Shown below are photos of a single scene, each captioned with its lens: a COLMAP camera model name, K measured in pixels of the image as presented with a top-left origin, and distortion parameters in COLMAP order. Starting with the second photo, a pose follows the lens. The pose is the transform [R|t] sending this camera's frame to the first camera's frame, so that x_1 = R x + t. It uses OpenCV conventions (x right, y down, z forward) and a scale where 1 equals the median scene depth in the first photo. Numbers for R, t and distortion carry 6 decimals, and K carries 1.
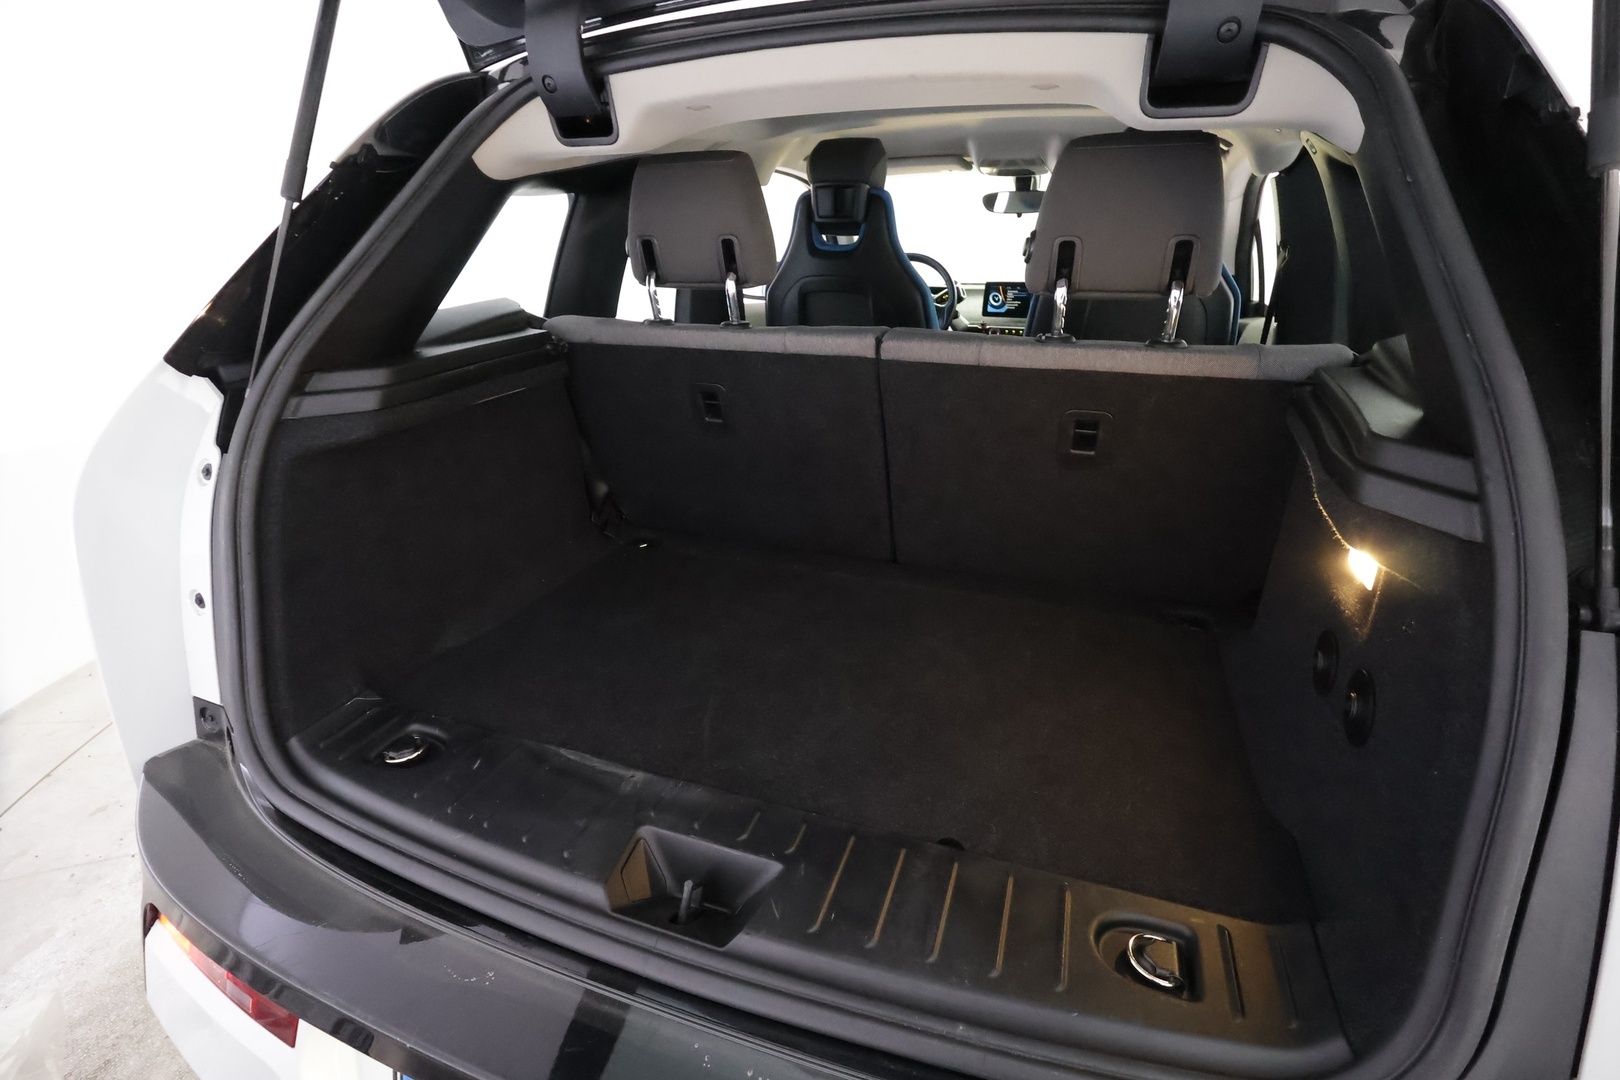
lens RADIAL K [[747.7, 0, 810.0], [0, 747.7, 540.0], [0, 0, 1]] dist [-0.003619, -0.000056]
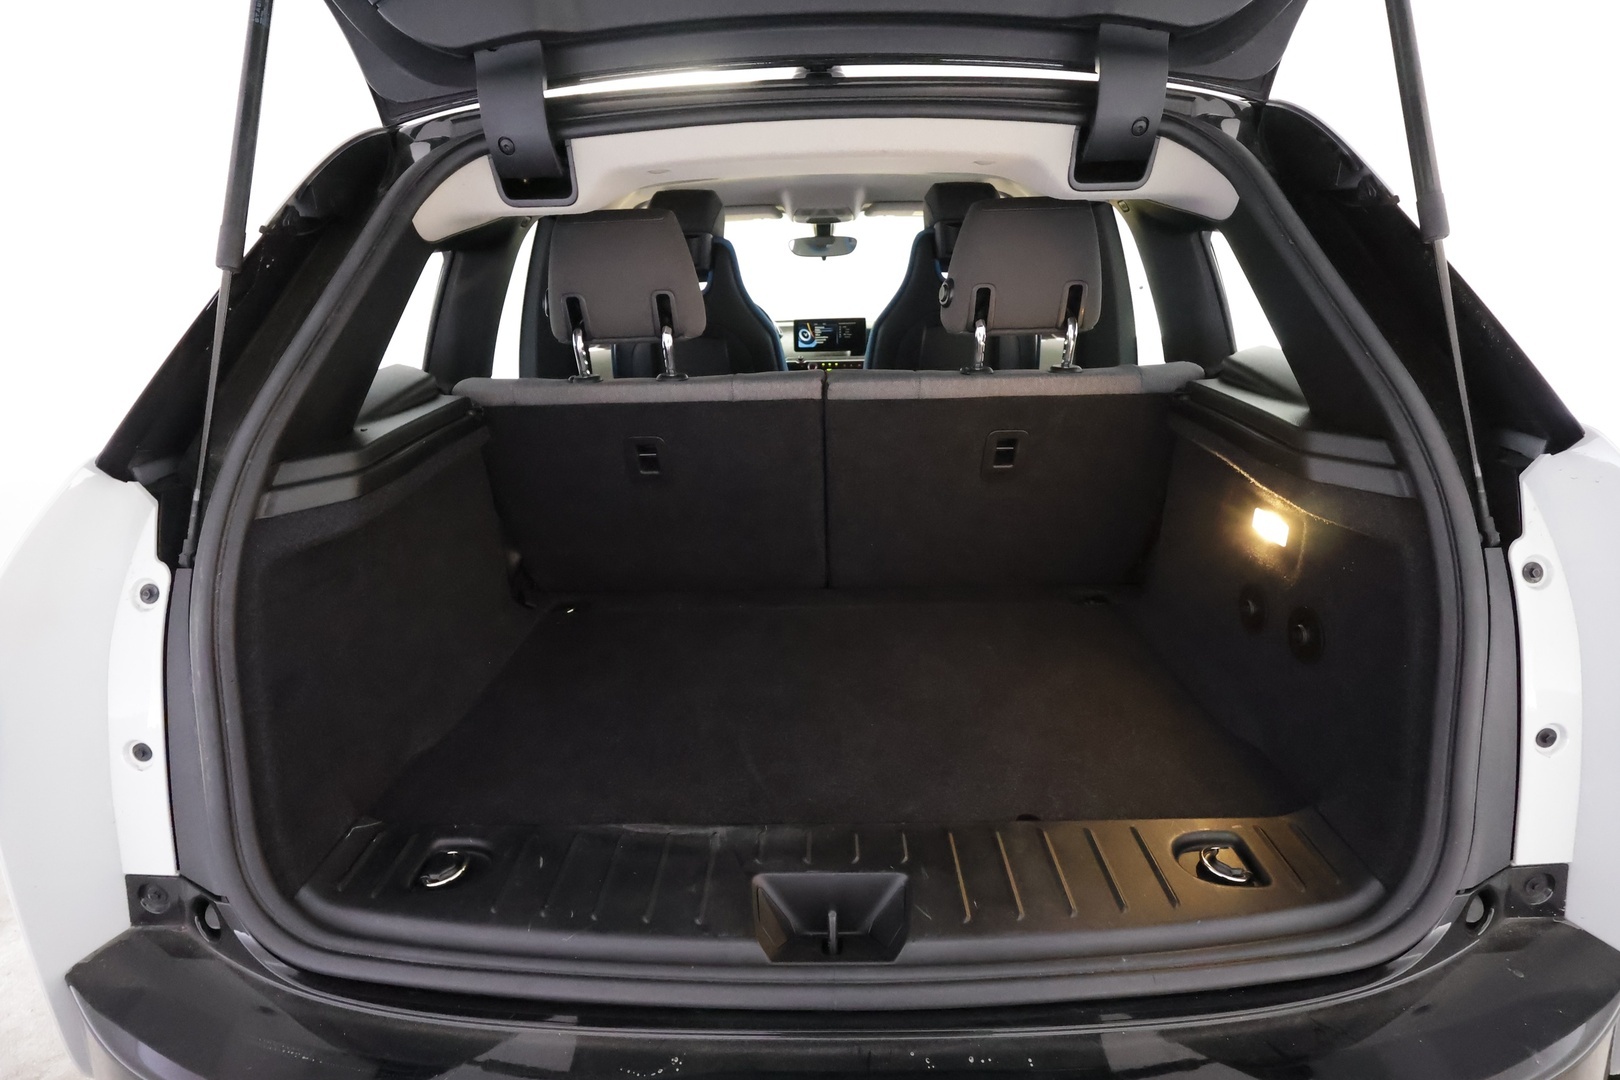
lens RADIAL K [[747.7, 0, 810.0], [0, 747.7, 540.0], [0, 0, 1]] dist [-0.003619, -0.000056]
pose [[0.946176, -0.129398, 0.296660, -0.321431], [0.142503, 0.989530, -0.022887, -0.024724], [-0.290593, 0.063930, 0.954709, -0.008094]]
